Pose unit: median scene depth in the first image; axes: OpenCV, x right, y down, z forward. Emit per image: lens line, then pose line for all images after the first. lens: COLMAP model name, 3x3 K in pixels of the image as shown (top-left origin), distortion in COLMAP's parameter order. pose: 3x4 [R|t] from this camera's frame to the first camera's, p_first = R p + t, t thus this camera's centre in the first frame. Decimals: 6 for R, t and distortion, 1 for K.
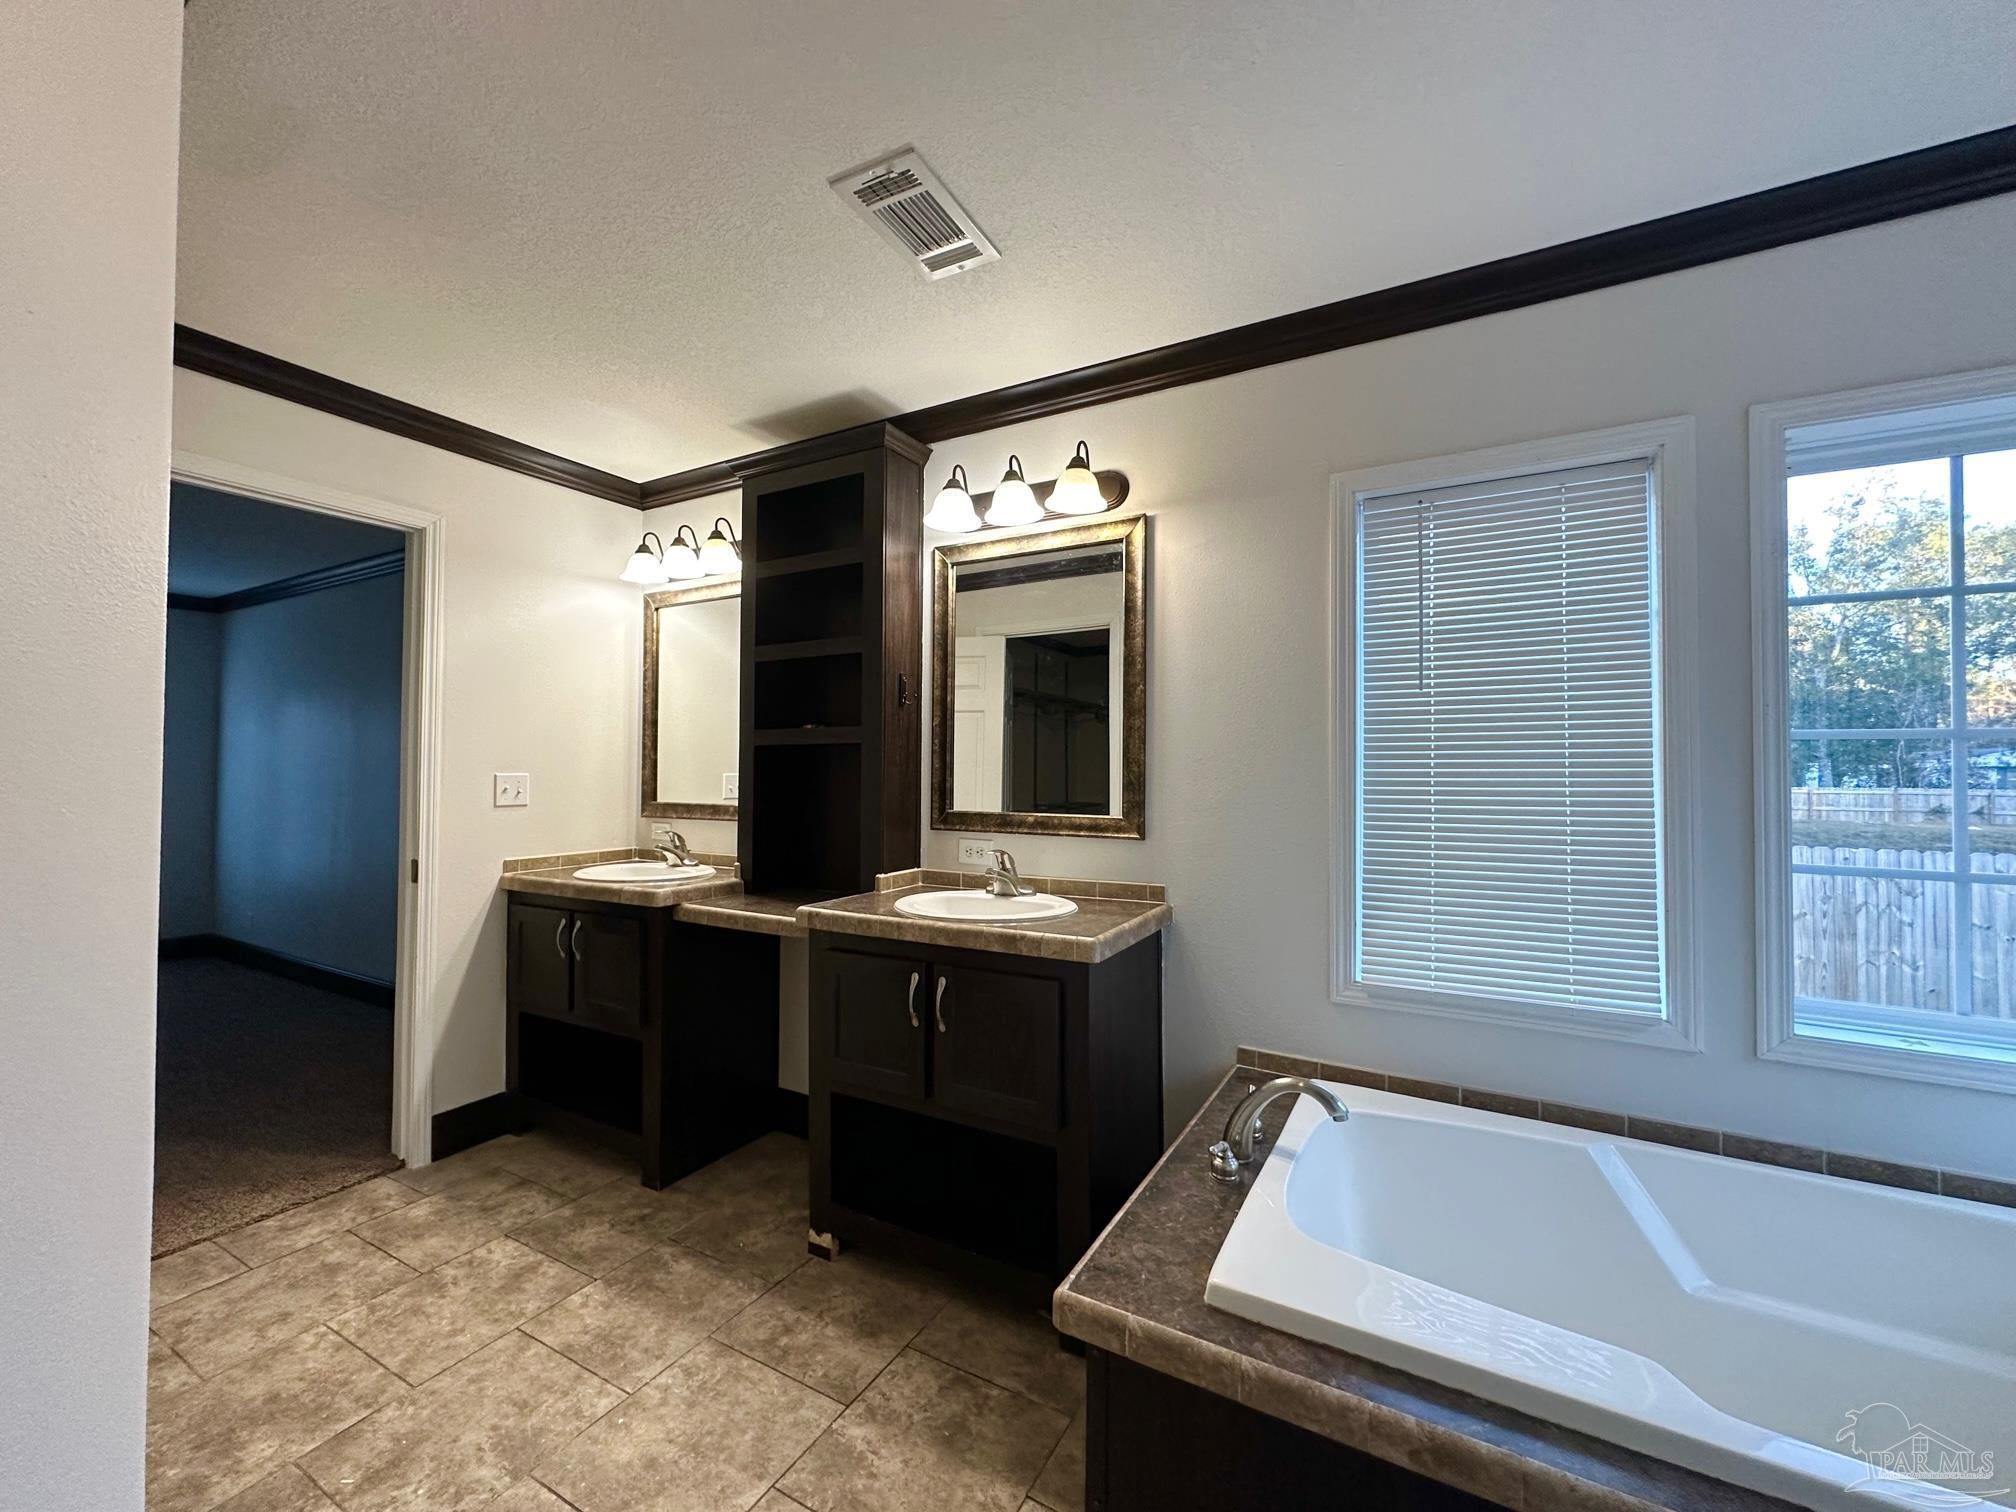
lens RADIAL K [[805.9, 0, 1008.0], [0, 805.9, 756.0], [0, 0, 1]] dist [-0.000028, 0.000012]
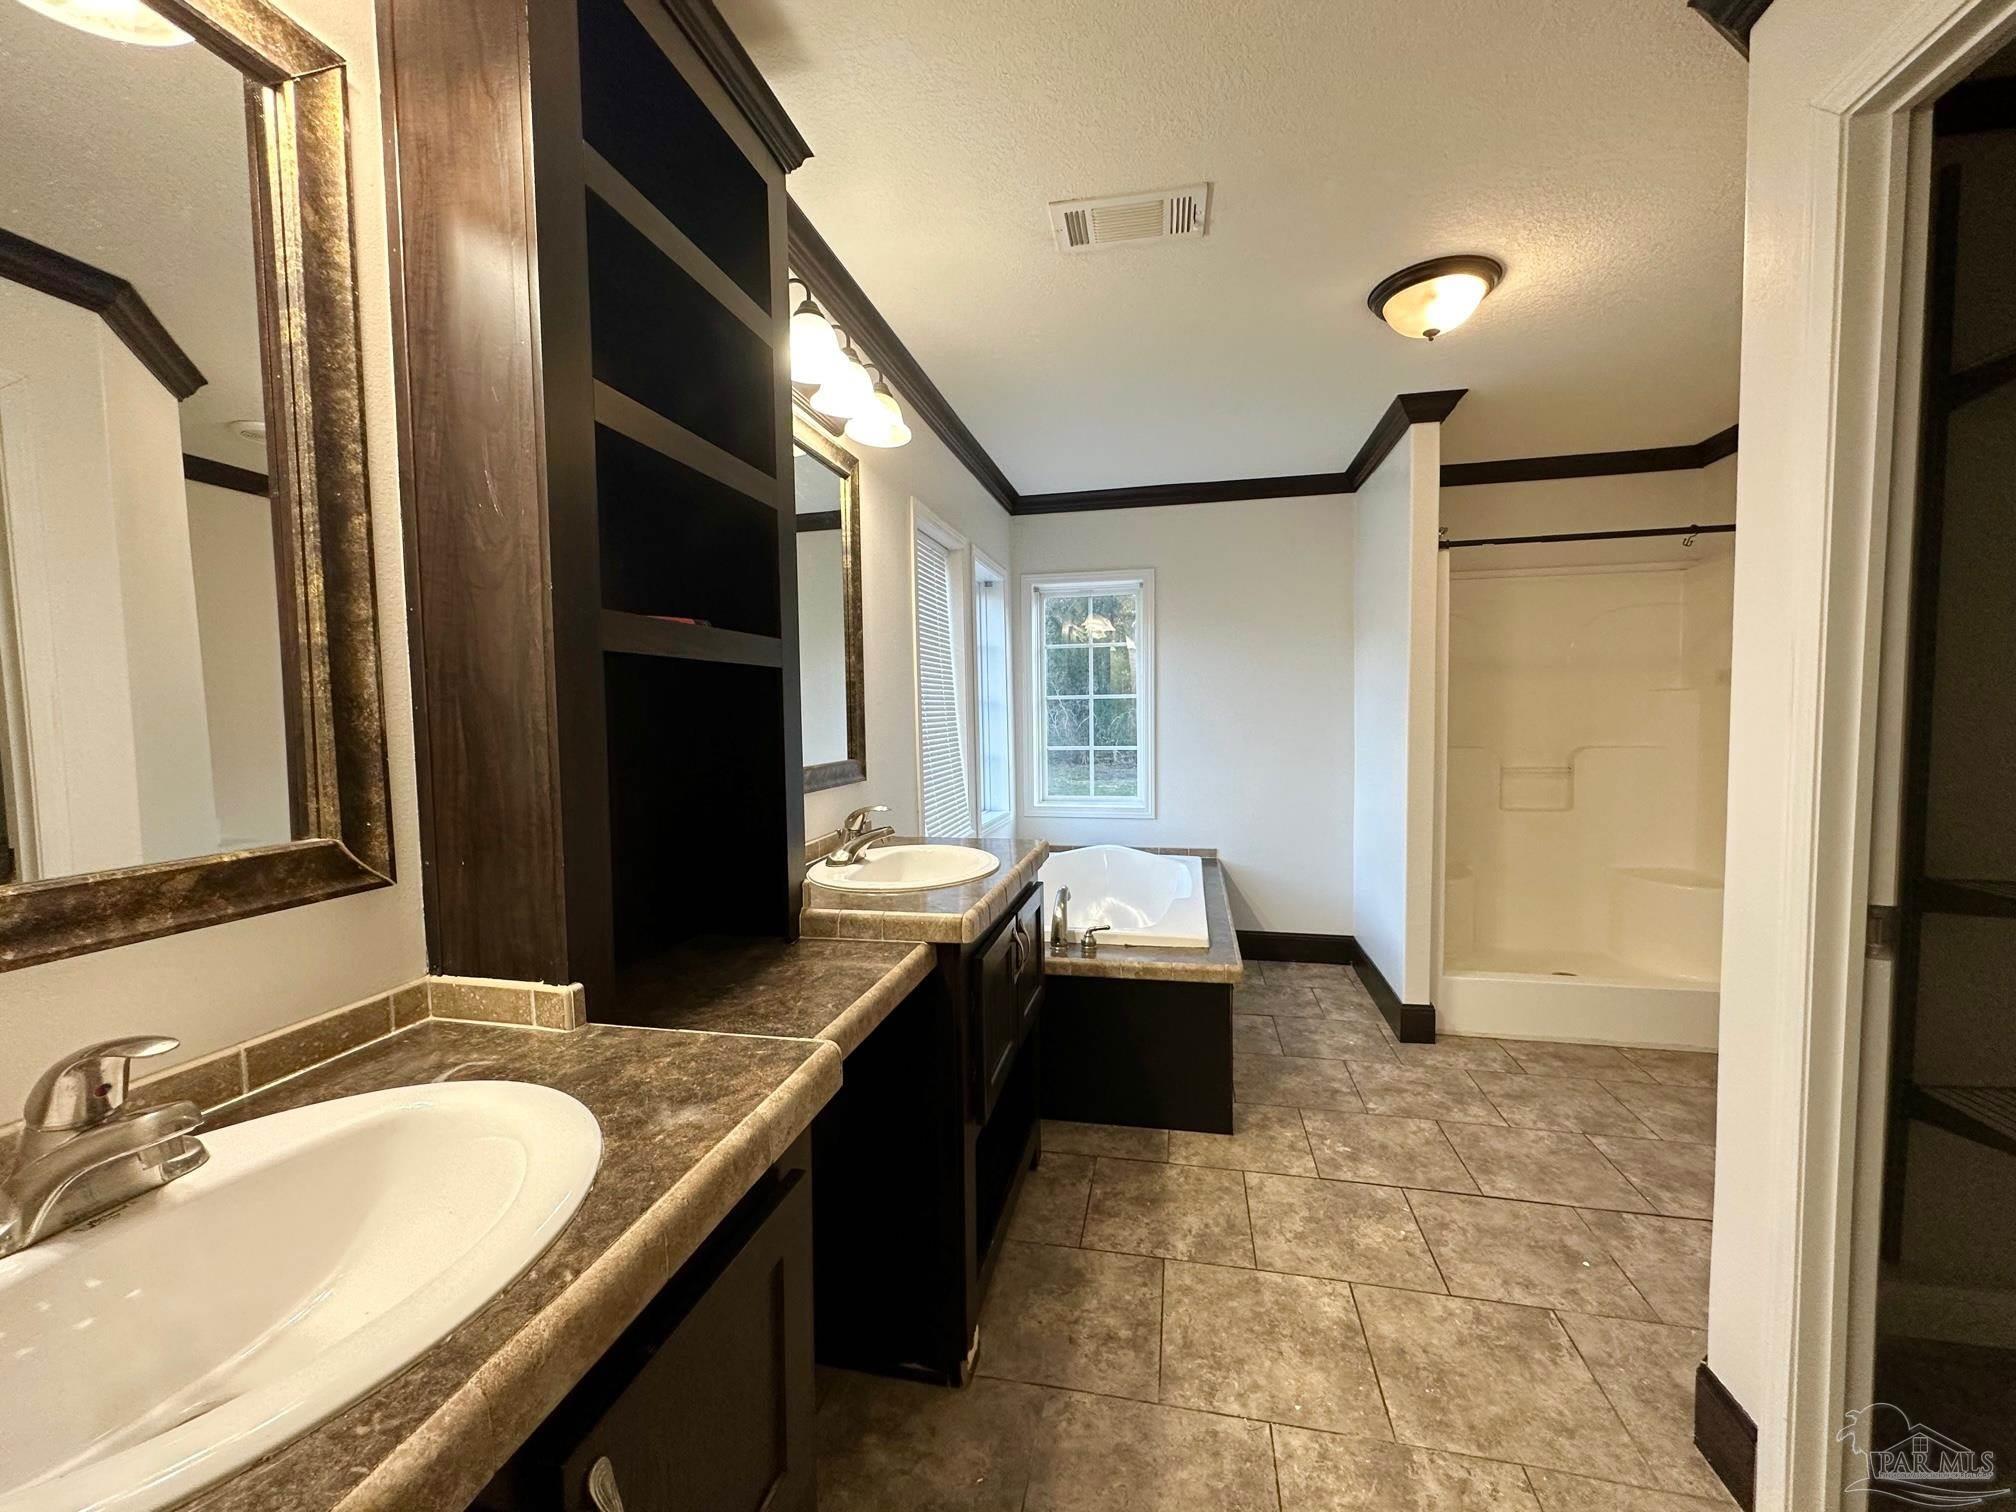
lens RADIAL K [[805.9, 0, 1008.0], [0, 805.9, 756.0], [0, 0, 1]] dist [-0.000028, 0.000012]
pose [[-0.289946, -0.051630, 0.955649, -1.180224], [-0.003709, 0.998597, 0.052824, 0.025108], [-0.957036, 0.011771, -0.289731, 1.512083]]
